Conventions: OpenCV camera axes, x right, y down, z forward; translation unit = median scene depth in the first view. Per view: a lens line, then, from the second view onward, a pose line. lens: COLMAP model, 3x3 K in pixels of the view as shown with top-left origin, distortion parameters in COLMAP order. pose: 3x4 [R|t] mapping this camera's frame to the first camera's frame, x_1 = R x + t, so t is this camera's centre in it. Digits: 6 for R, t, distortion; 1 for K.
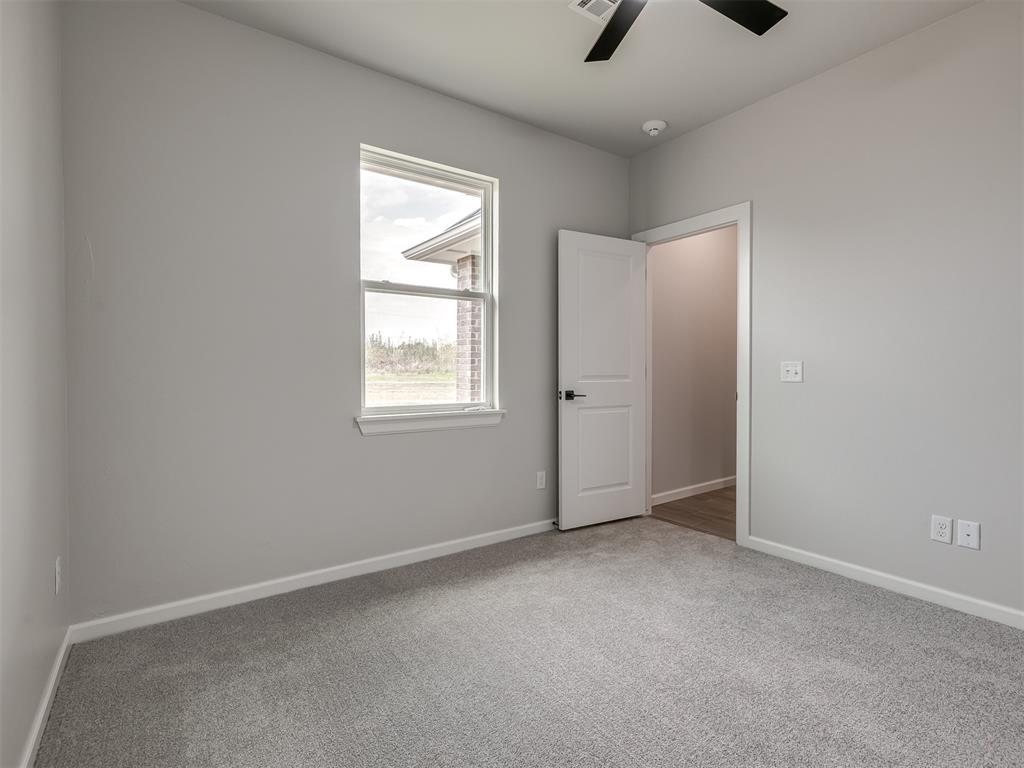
lens RADIAL K [[500.5, 0, 511.4], [0, 500.5, 381.6], [0, 0, 1]] dist [-0.002195, 0.000858]
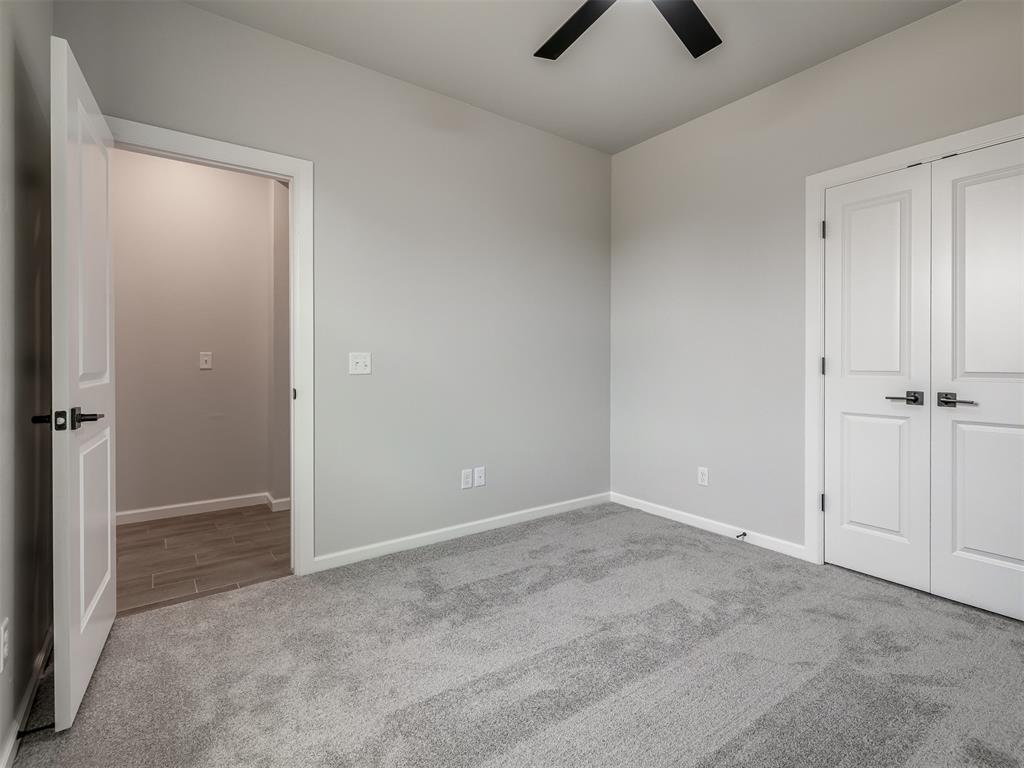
lens RADIAL K [[500.5, 0, 513.5], [0, 500.5, 366.8], [0, 0, 1]] dist [-0.002195, 0.000858]
pose [[-0.034116, -0.009633, 0.999371, -0.365202], [0.019983, 0.999747, 0.010318, -0.016153], [-0.999218, 0.020323, -0.033915, 0.658898]]
